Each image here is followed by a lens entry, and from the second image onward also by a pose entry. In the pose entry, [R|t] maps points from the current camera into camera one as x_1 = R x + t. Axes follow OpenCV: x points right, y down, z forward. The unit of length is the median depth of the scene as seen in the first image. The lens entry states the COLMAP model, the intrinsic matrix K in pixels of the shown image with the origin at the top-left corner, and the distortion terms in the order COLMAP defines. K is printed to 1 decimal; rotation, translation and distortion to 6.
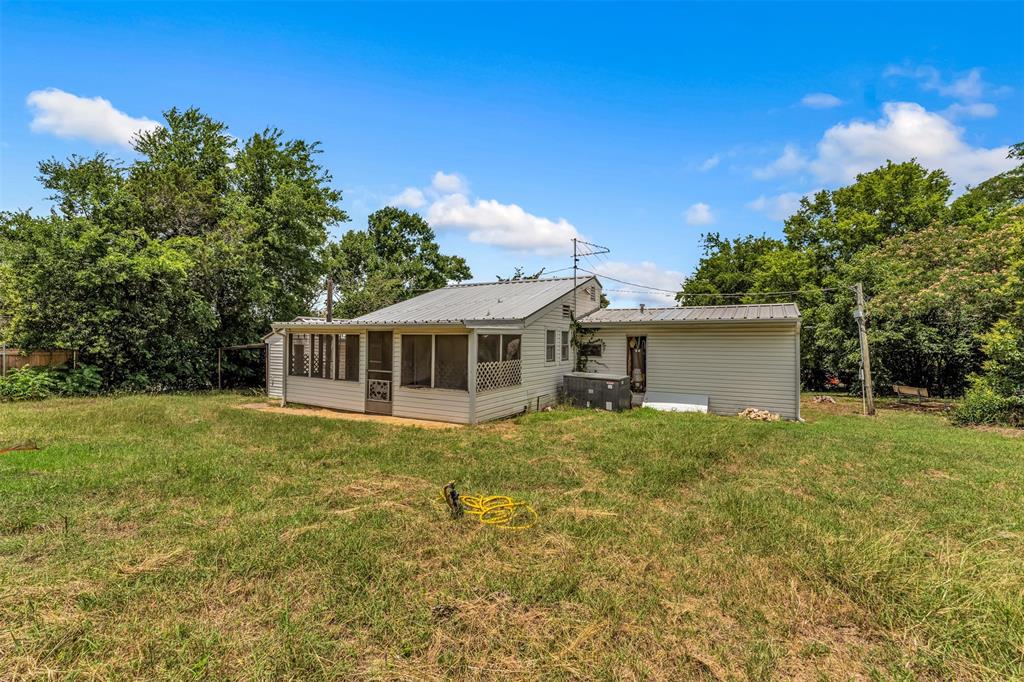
lens RADIAL K [[435.9, 0, 513.4], [0, 435.9, 332.5], [0, 0, 1]] dist [-0.000122, -0.000195]
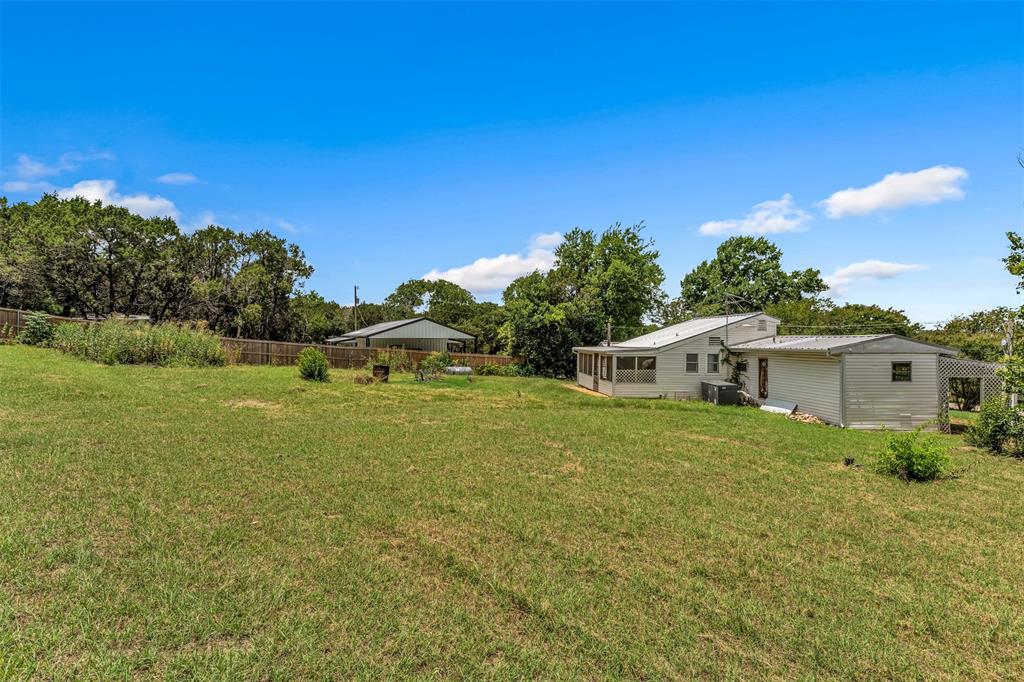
lens RADIAL K [[435.9, 0, 511.2], [0, 435.9, 342.3], [0, 0, 1]] dist [-0.000122, -0.000195]
pose [[0.585746, 0.000763, -0.810495, 0.882160], [0.006536, 0.999963, 0.005665, -0.053672], [0.810469, -0.008616, 0.585719, -0.457349]]
